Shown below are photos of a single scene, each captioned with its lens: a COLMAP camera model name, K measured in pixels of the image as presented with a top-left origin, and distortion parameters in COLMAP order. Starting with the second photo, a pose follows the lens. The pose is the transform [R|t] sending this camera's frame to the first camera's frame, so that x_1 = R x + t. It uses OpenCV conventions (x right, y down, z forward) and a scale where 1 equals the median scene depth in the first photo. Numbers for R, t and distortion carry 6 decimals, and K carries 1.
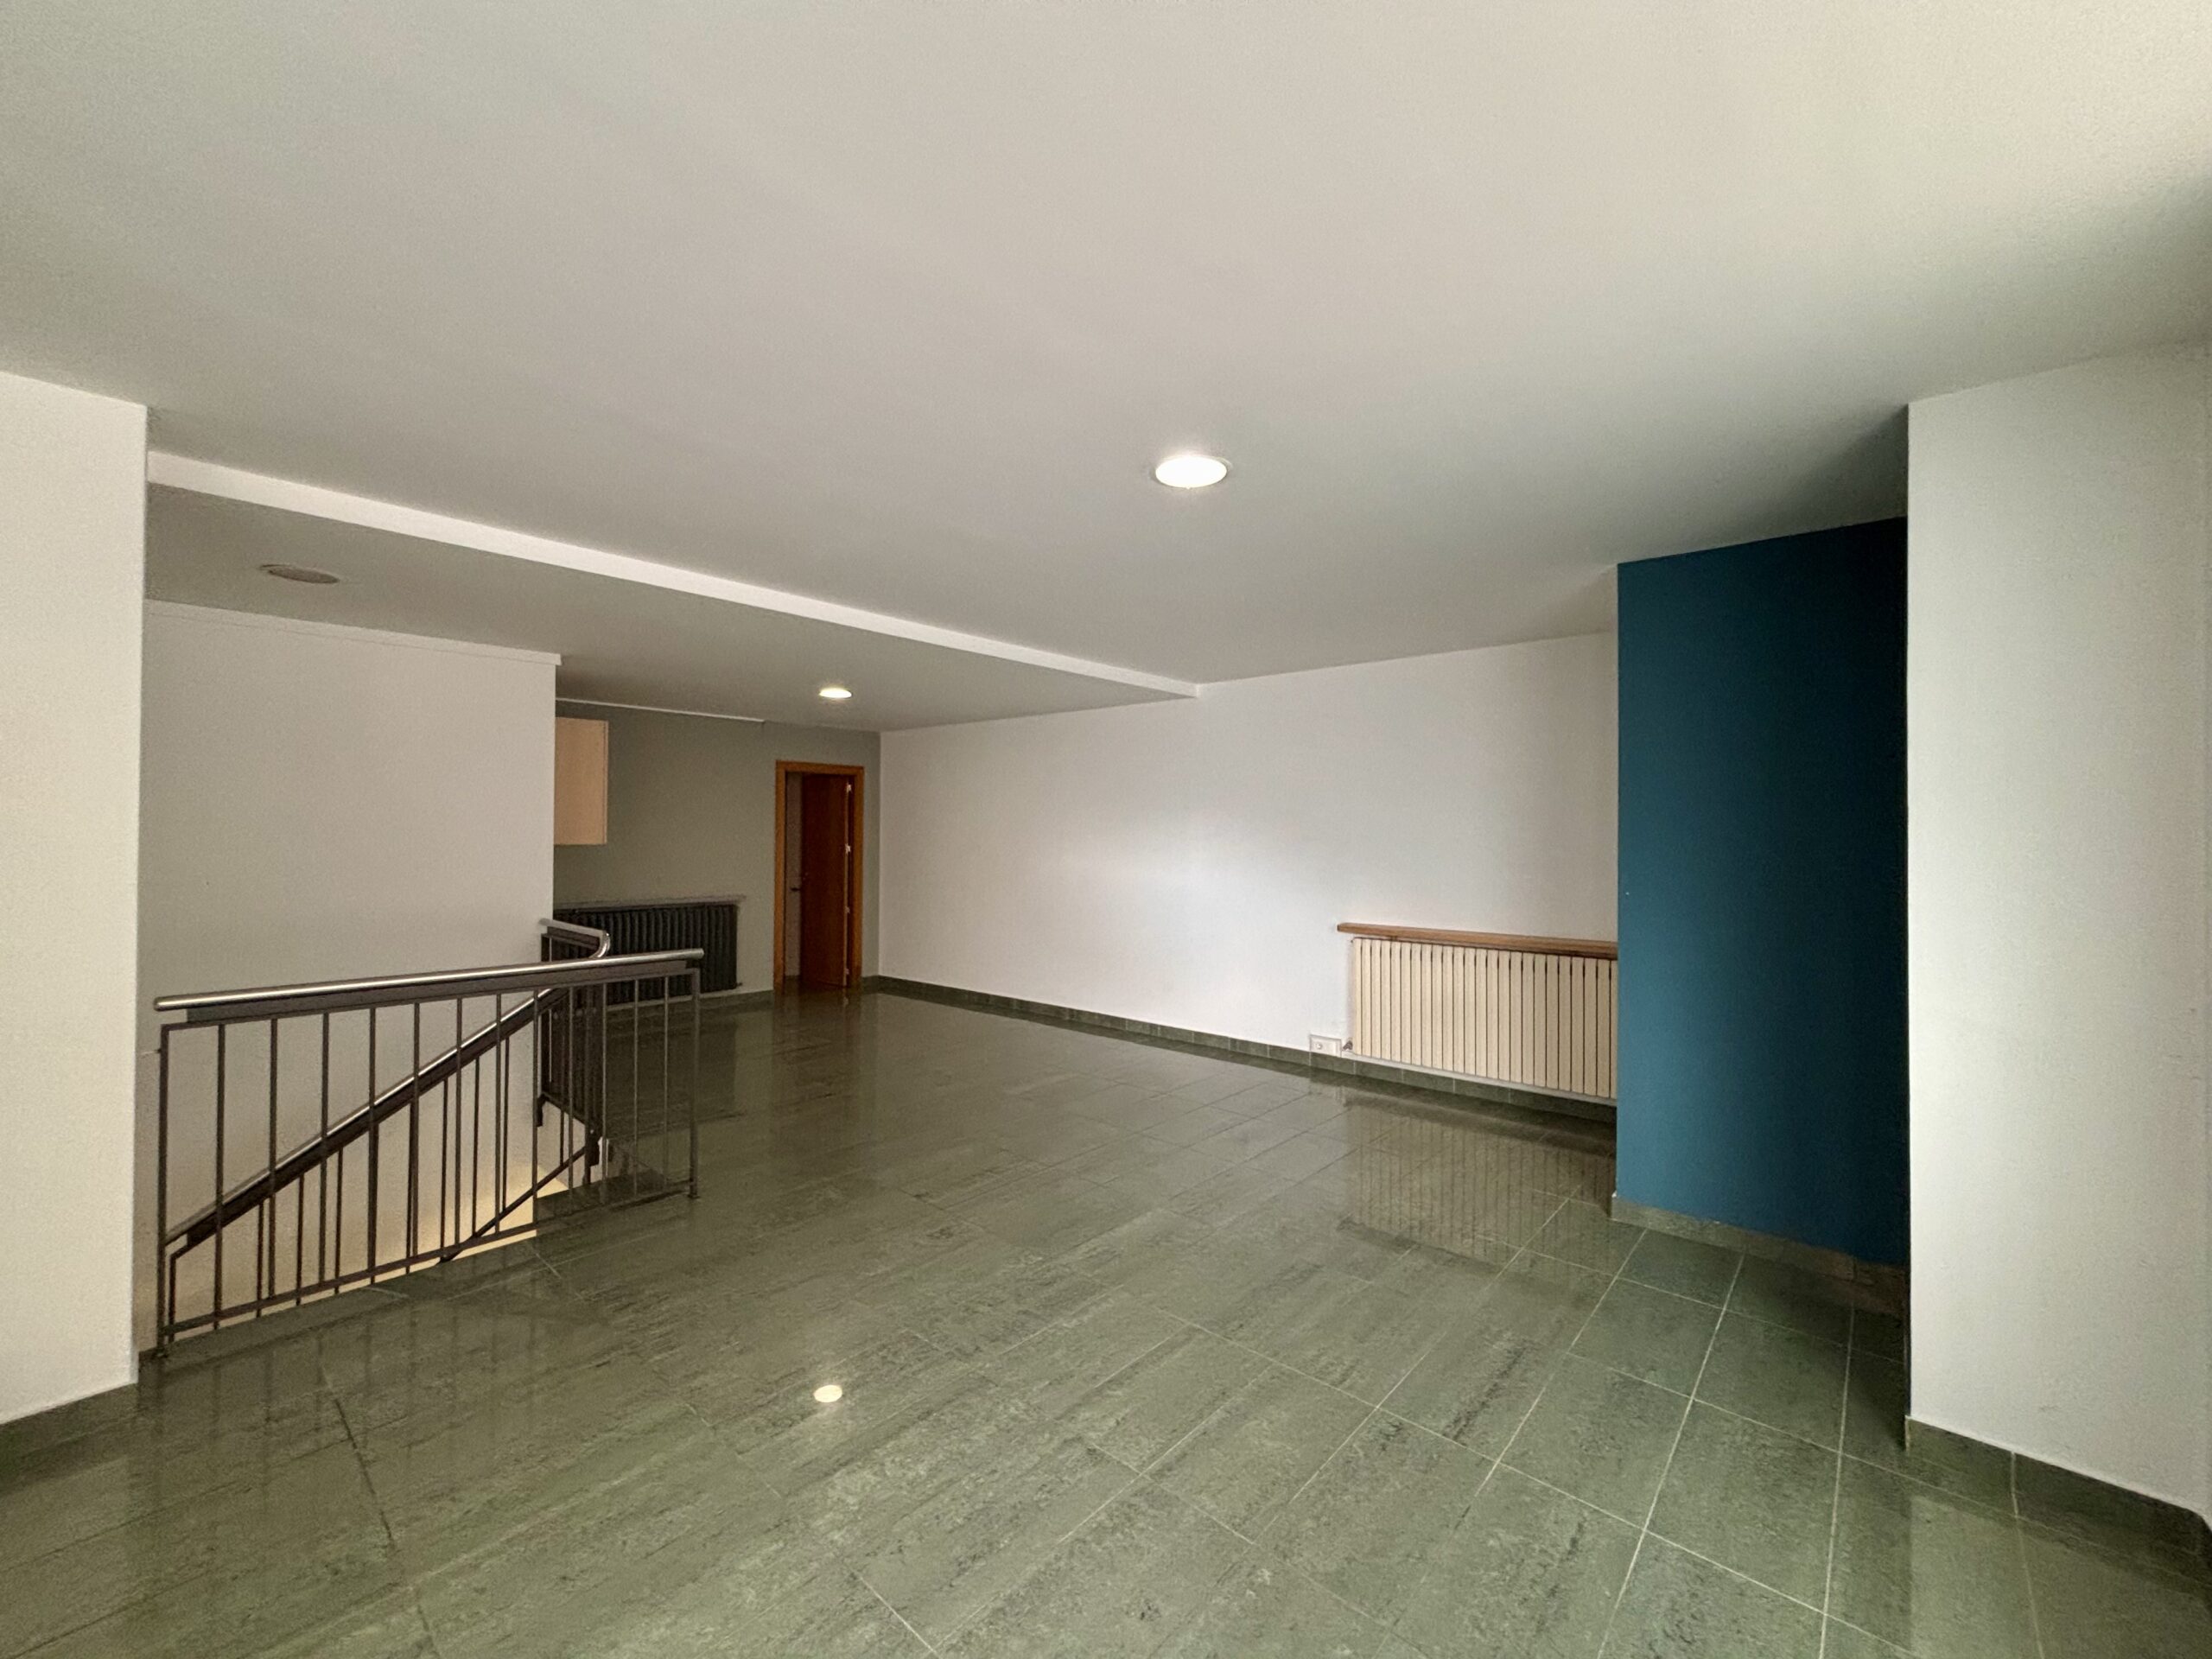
lens RADIAL K [[895.7, 0, 1100.0], [0, 895.7, 827.0], [0, 0, 1]] dist [0.016330, 0.000384]
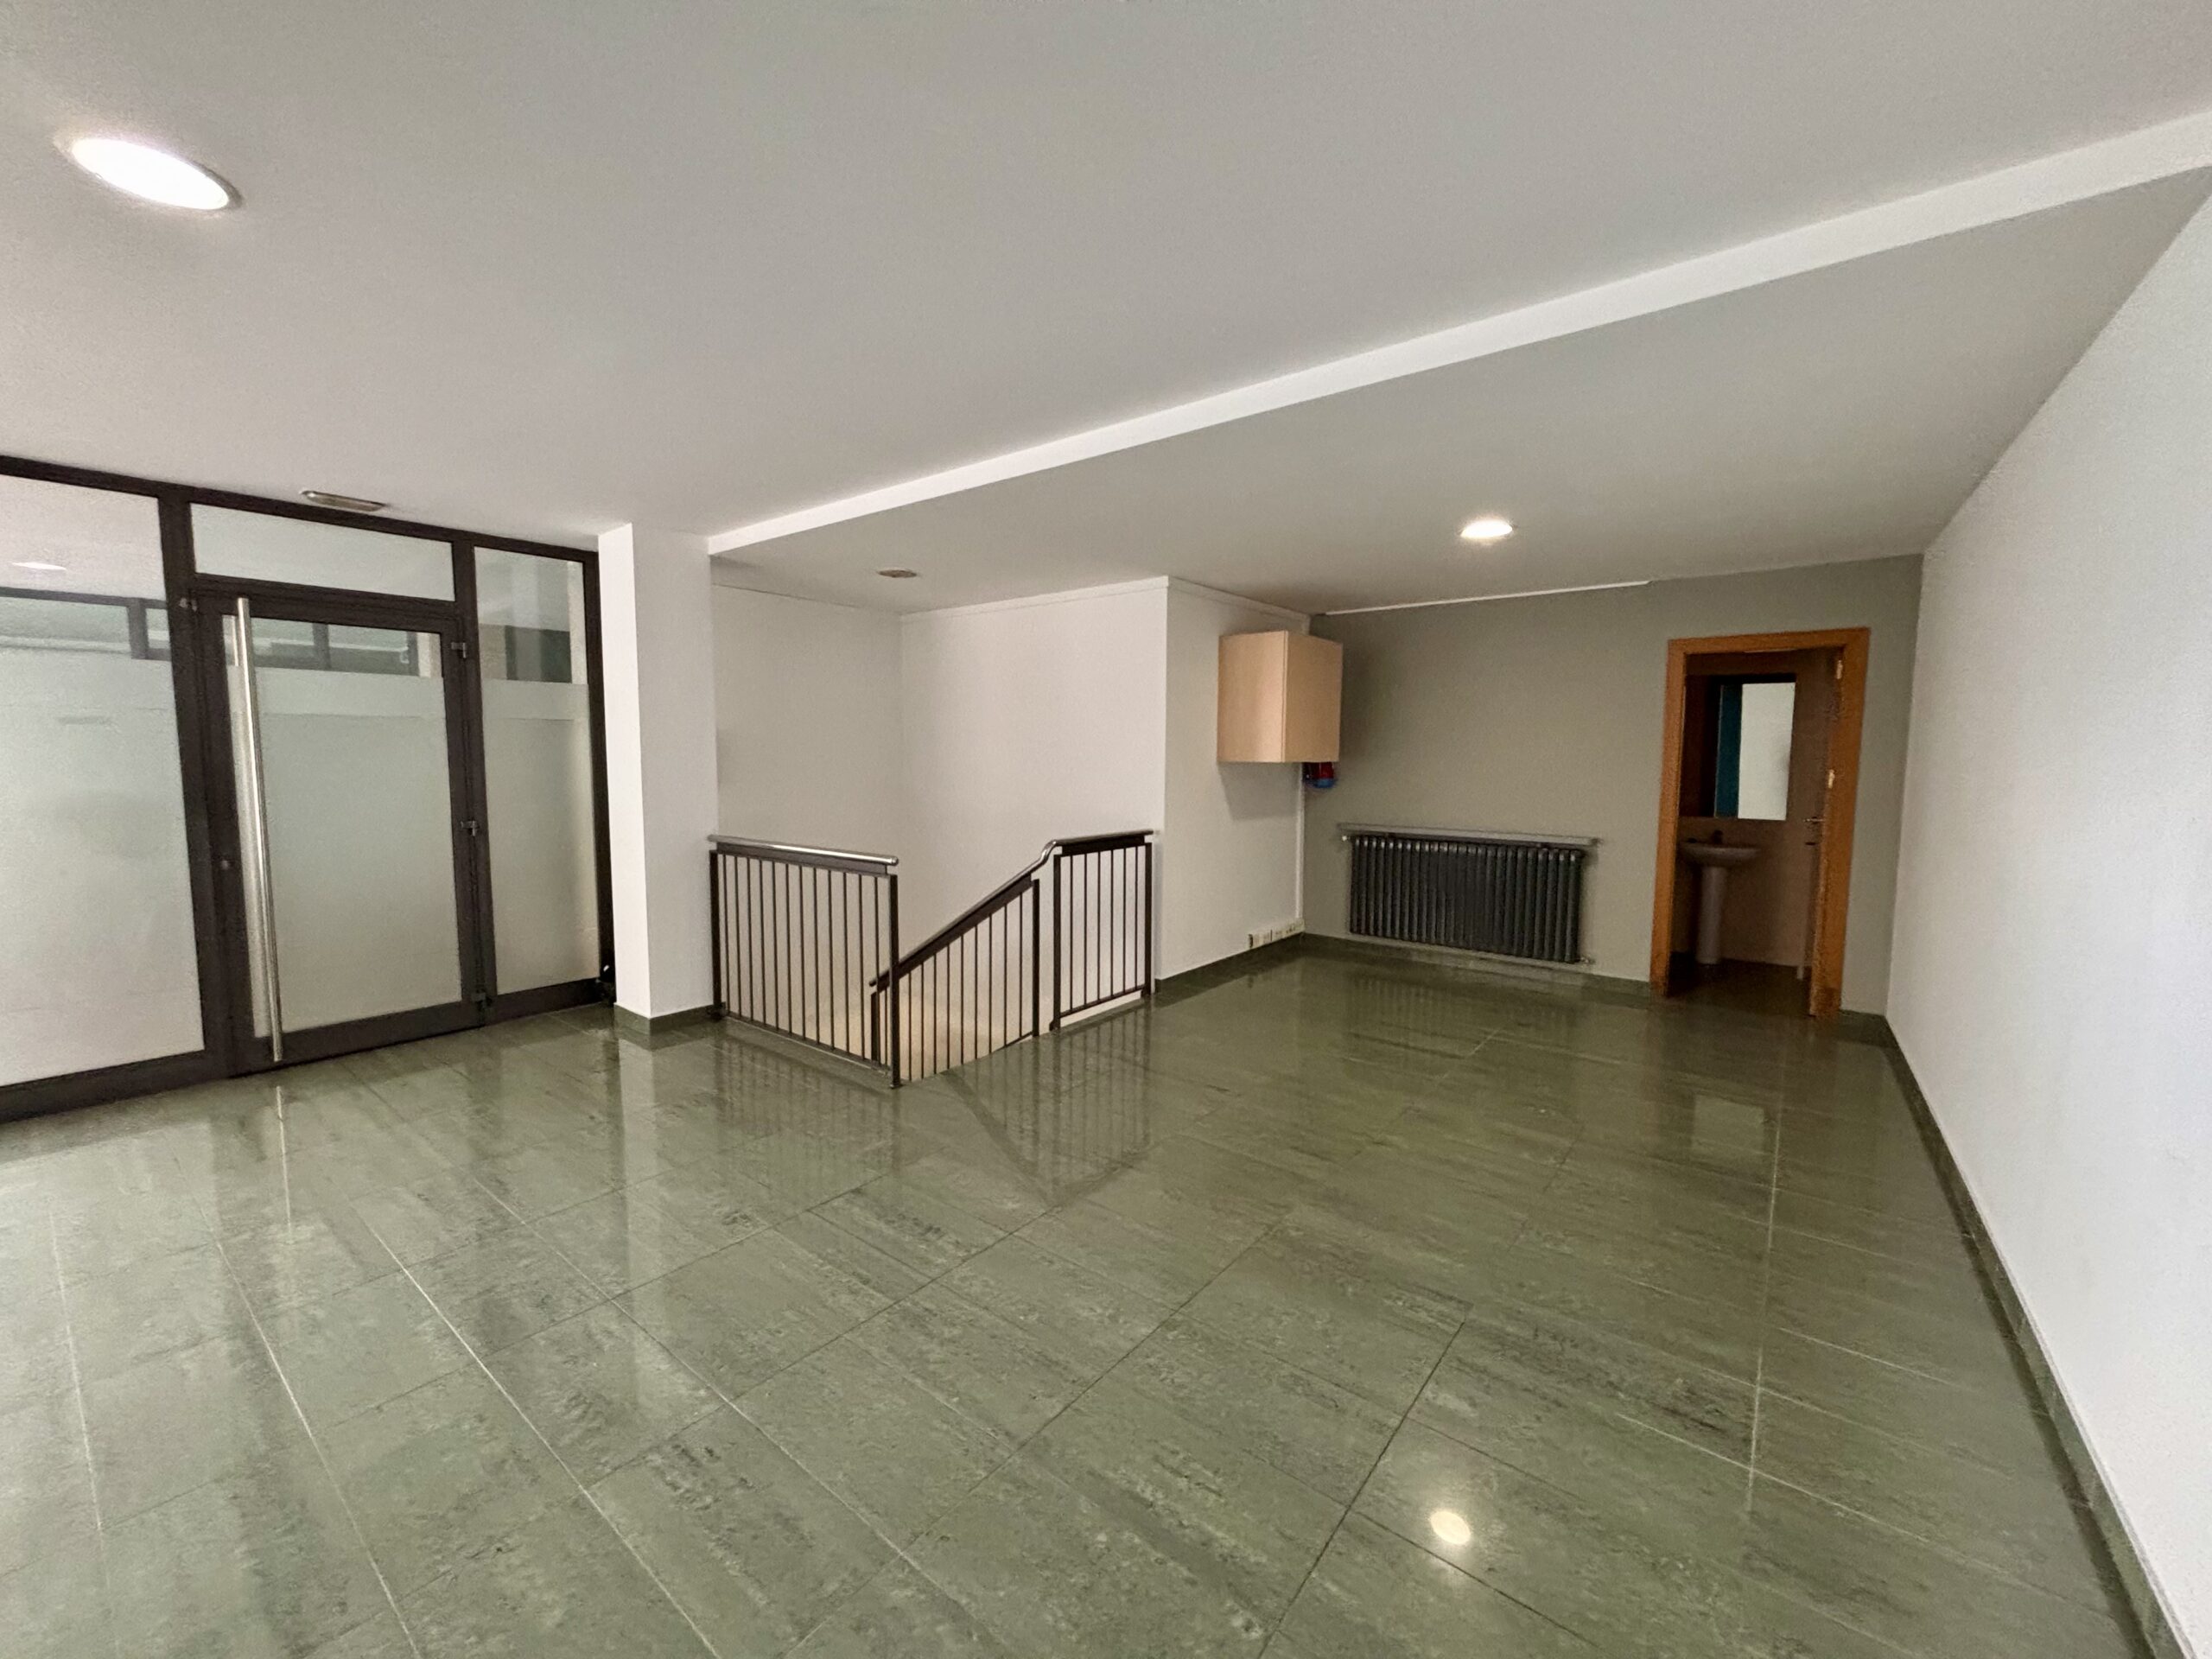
lens RADIAL K [[895.7, 0, 1115.1], [0, 895.7, 824.7], [0, 0, 1]] dist [0.016330, 0.000384]
pose [[0.052570, 0.082792, -0.995179, 0.317445], [0.003292, 0.996538, 0.083079, 0.004202], [0.998612, -0.007643, 0.052115, 0.626470]]
